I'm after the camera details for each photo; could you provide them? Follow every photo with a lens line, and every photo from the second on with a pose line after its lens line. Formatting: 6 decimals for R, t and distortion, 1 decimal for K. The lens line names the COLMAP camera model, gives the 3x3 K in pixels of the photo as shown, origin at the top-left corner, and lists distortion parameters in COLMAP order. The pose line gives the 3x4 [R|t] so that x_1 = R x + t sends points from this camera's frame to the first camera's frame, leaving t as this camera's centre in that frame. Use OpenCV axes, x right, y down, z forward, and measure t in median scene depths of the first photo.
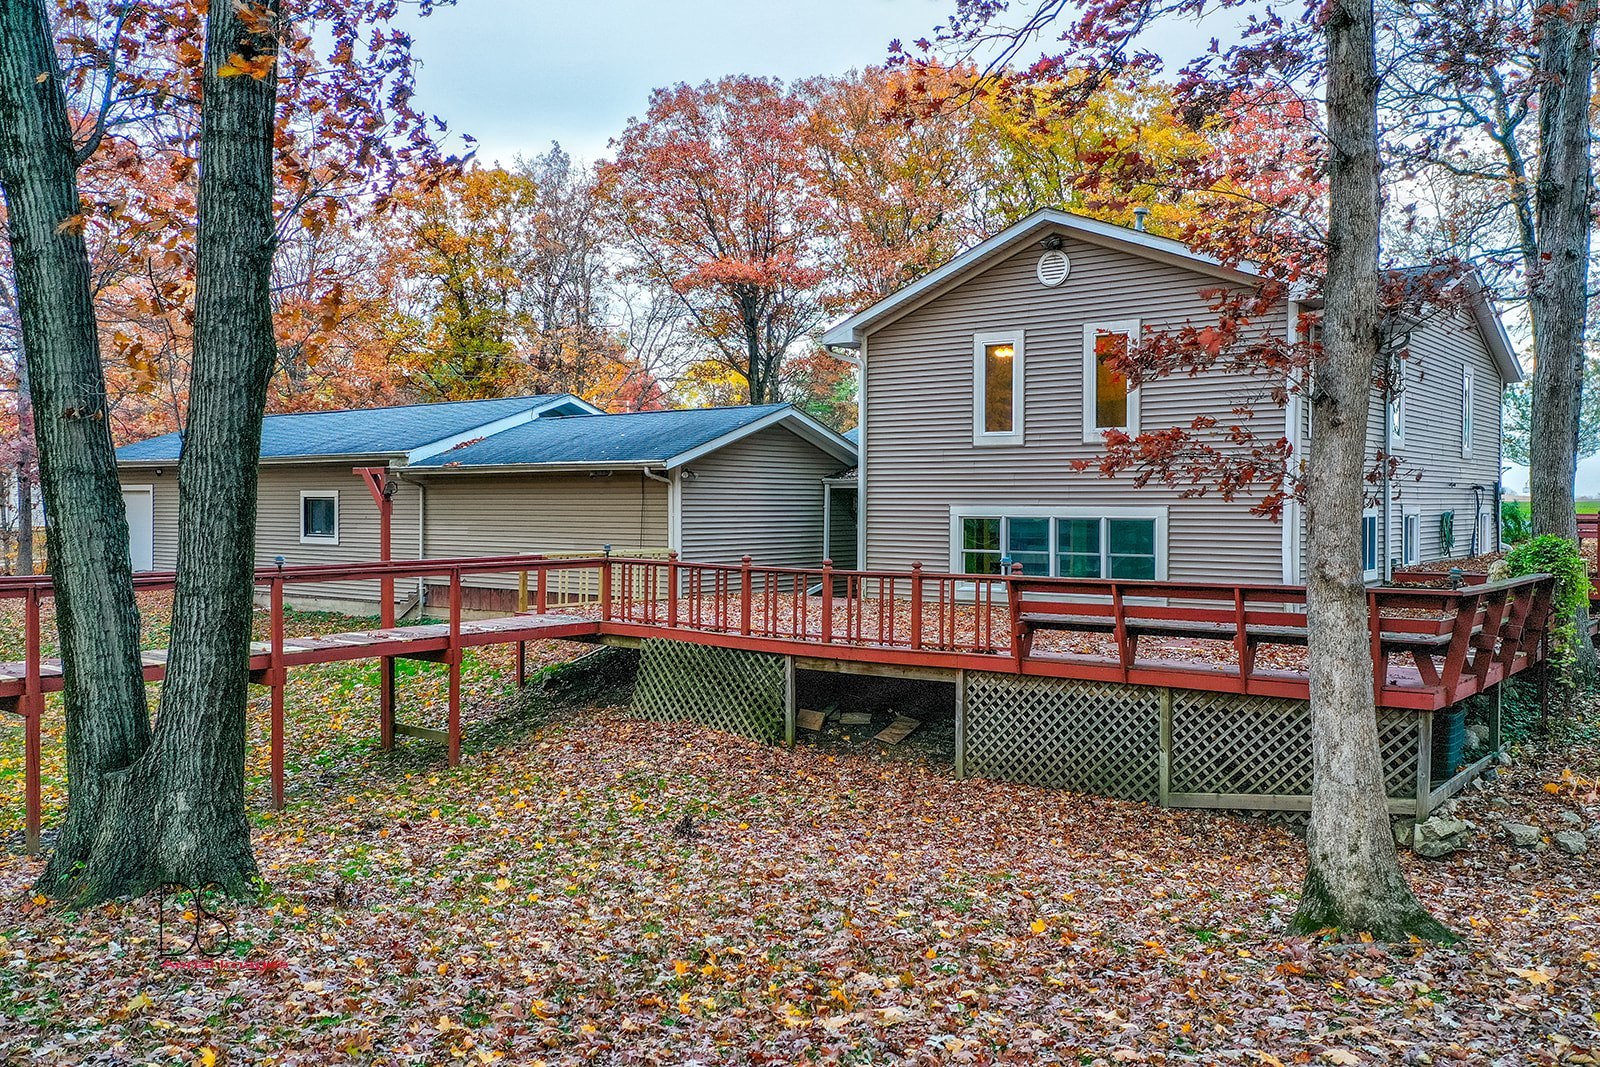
lens RADIAL K [[1286.9, 0, 801.4], [0, 1286.9, 519.9], [0, 0, 1]] dist [0.032706, 0.010187]
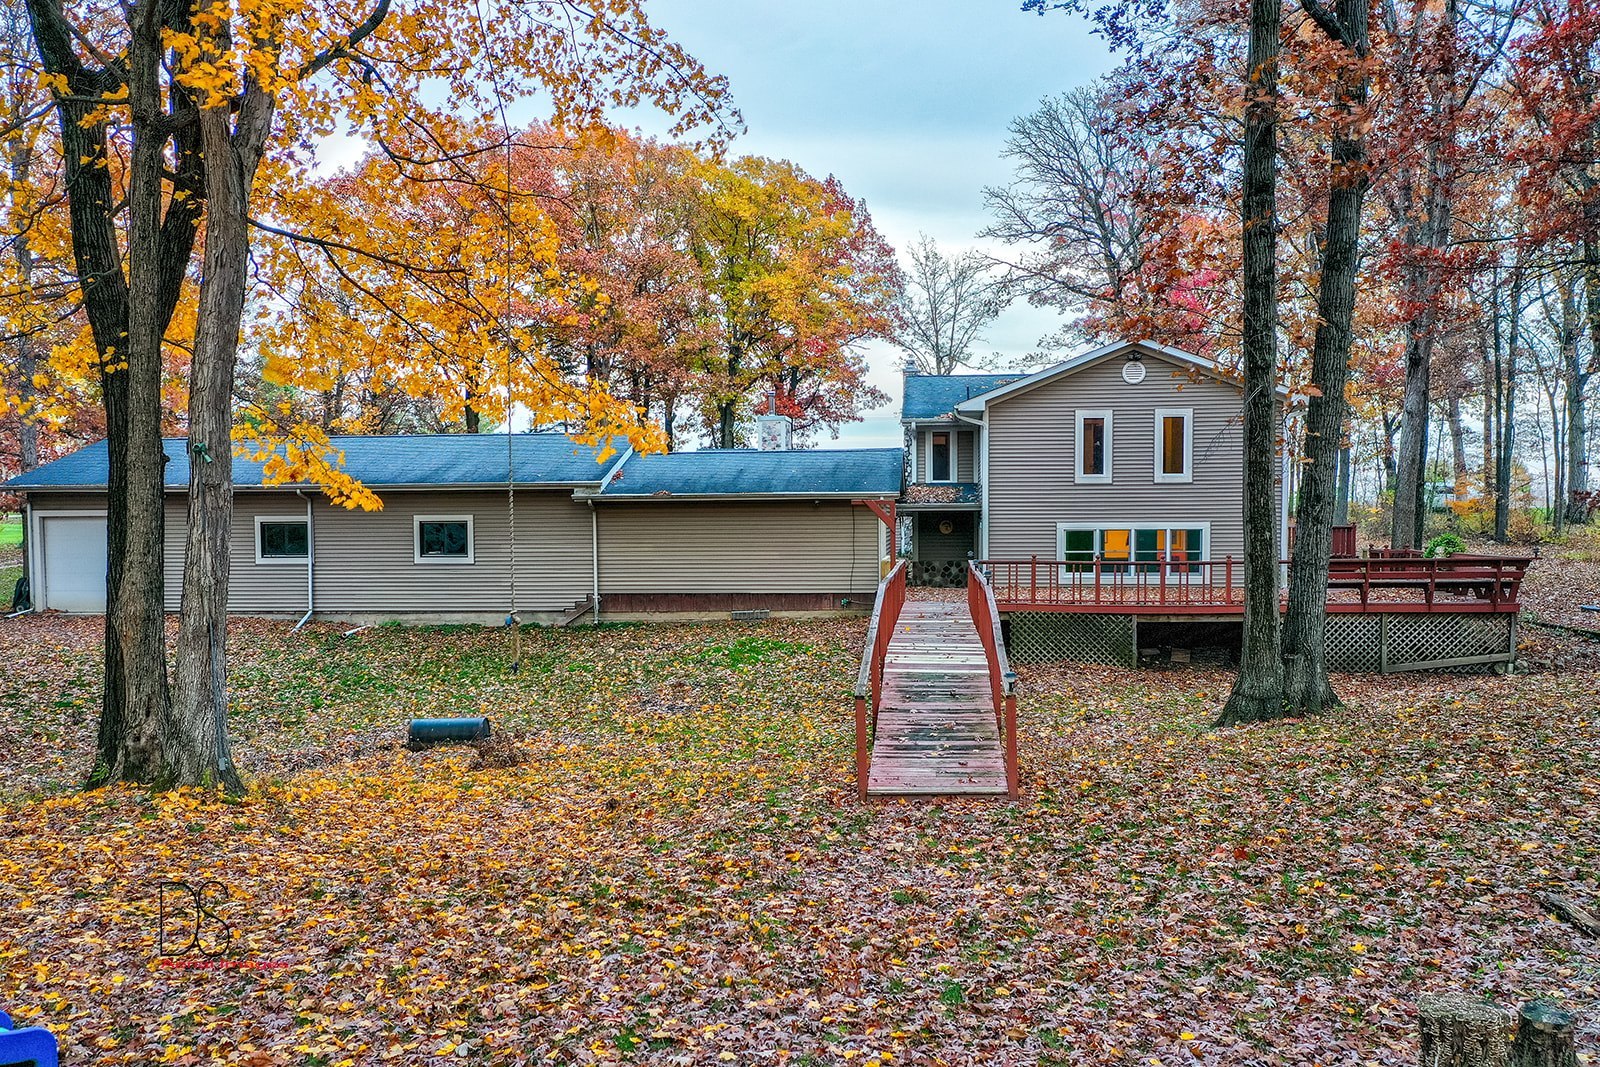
lens RADIAL K [[1286.9, 0, 790.0], [0, 1286.9, 575.8], [0, 0, 1]] dist [0.032706, 0.010187]
pose [[0.853715, -0.032414, 0.519731, -0.977141], [0.016156, 0.999229, 0.035780, -0.008074], [-0.520490, -0.022149, 0.853580, -0.139581]]
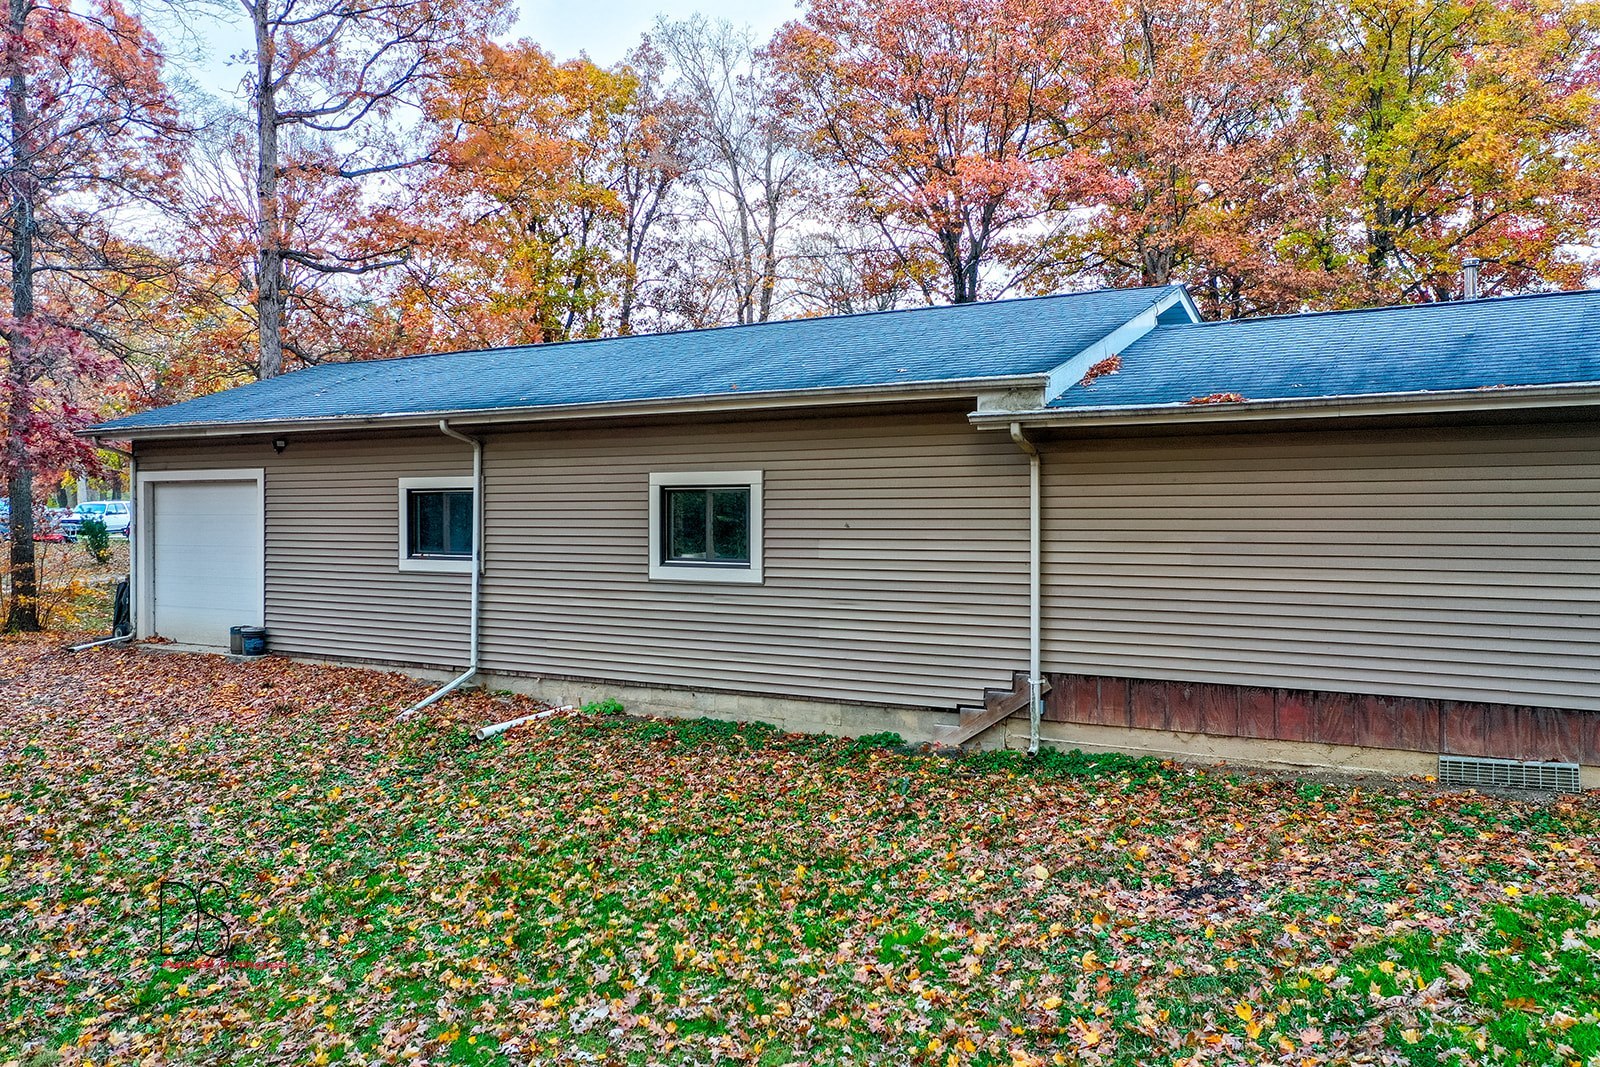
lens RADIAL K [[1286.9, 0, 799.7], [0, 1286.9, 526.2], [0, 0, 1]] dist [0.032706, 0.010187]
pose [[0.994818, -0.007767, 0.101379, -0.542820], [0.007609, 0.999969, 0.001944, -0.003755], [-0.101391, -0.001162, 0.994846, 0.719560]]
